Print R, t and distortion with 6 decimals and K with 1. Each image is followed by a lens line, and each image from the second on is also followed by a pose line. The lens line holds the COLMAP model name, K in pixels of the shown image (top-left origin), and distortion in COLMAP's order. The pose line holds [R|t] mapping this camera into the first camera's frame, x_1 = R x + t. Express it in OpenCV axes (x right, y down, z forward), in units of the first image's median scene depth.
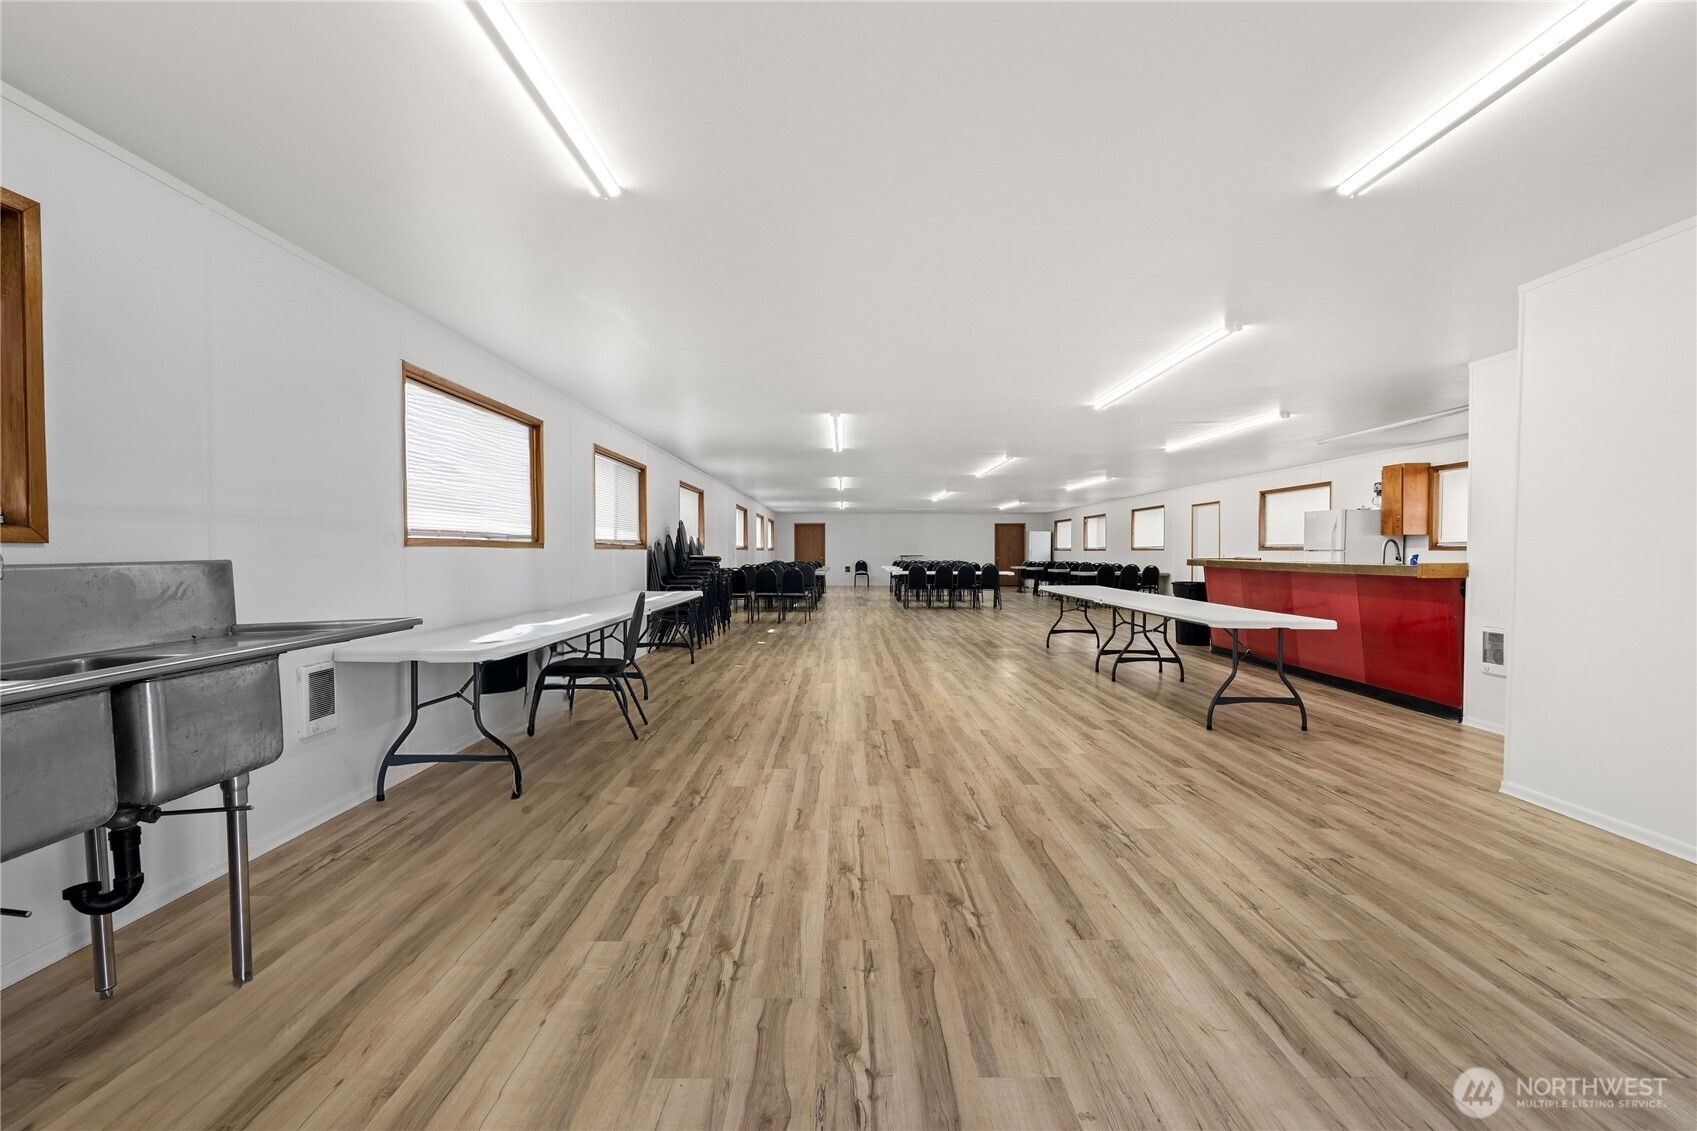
lens RADIAL K [[774.7, 0, 843.1], [0, 774.7, 570.0], [0, 0, 1]] dist [0.000675, -0.000192]
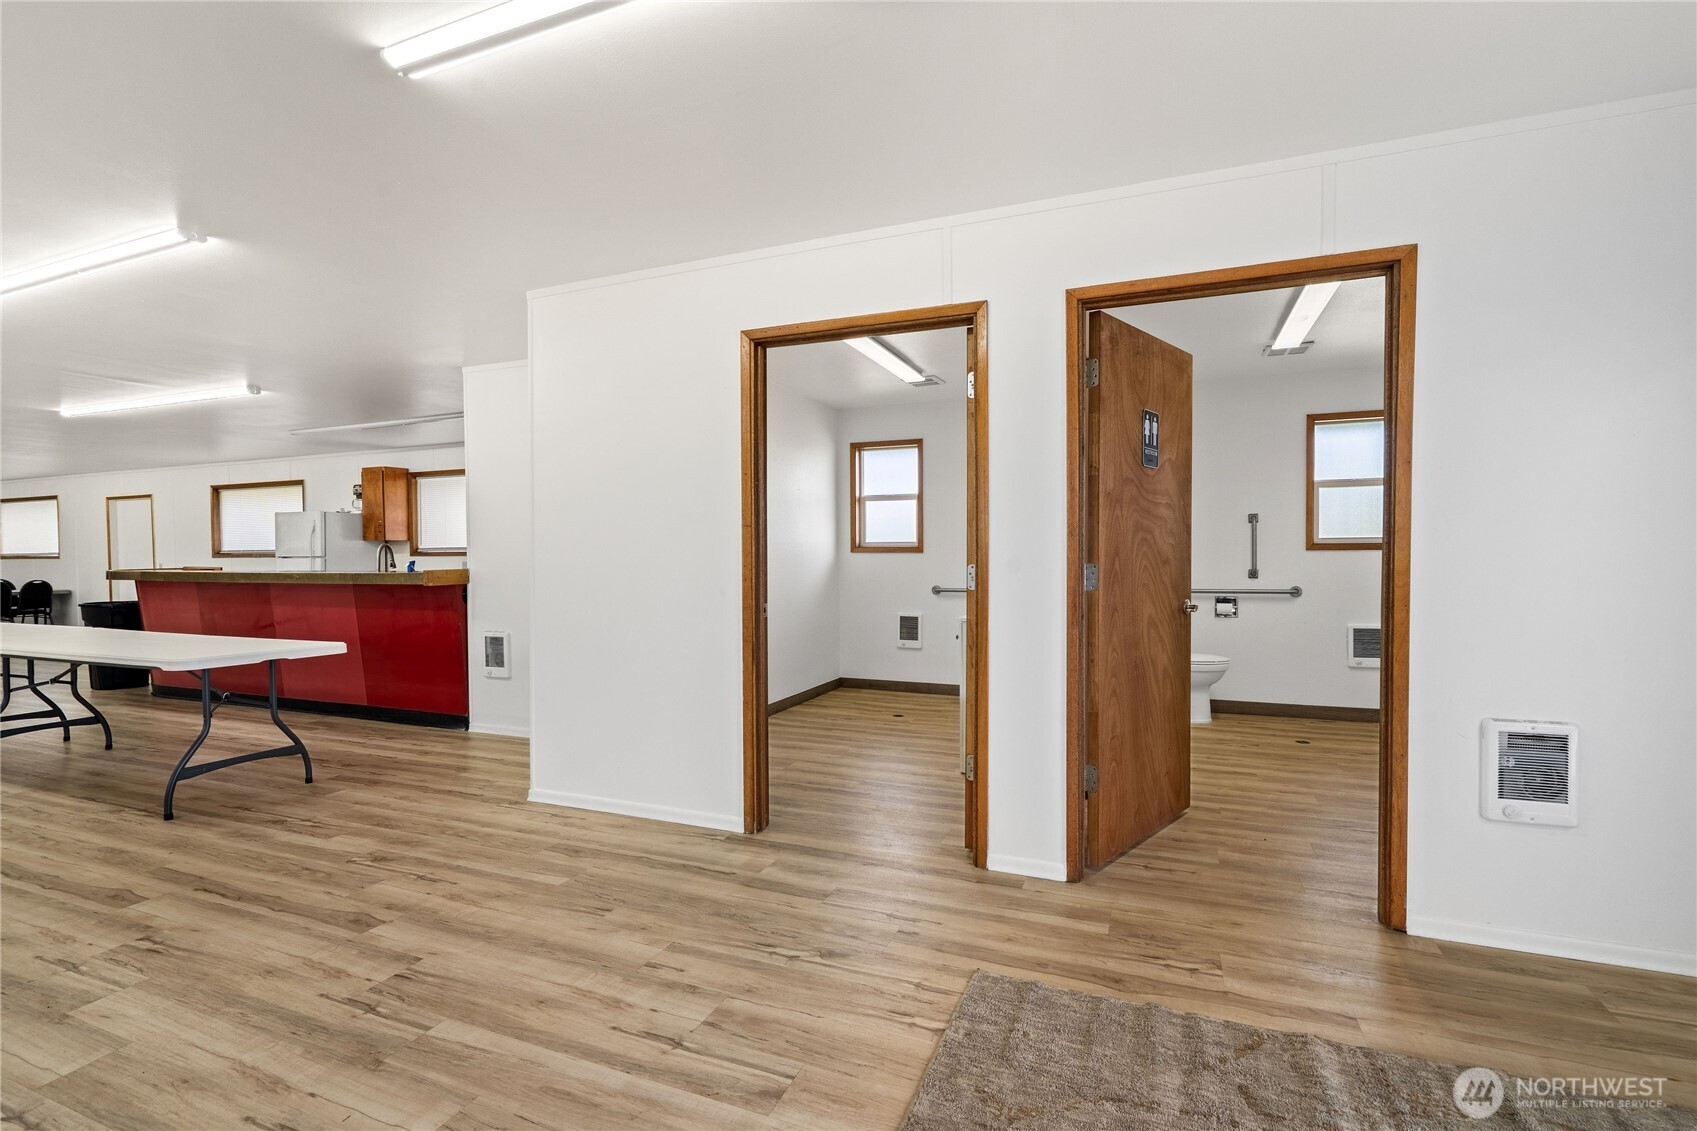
lens RADIAL K [[774.7, 0, 843.1], [0, 774.7, 570.0], [0, 0, 1]] dist [0.000675, -0.000192]
pose [[0.375069, -0.023814, 0.926691, 0.070791], [0.030859, 0.999437, 0.013193, -0.006582], [-0.926483, 0.023649, 0.375592, 0.197680]]
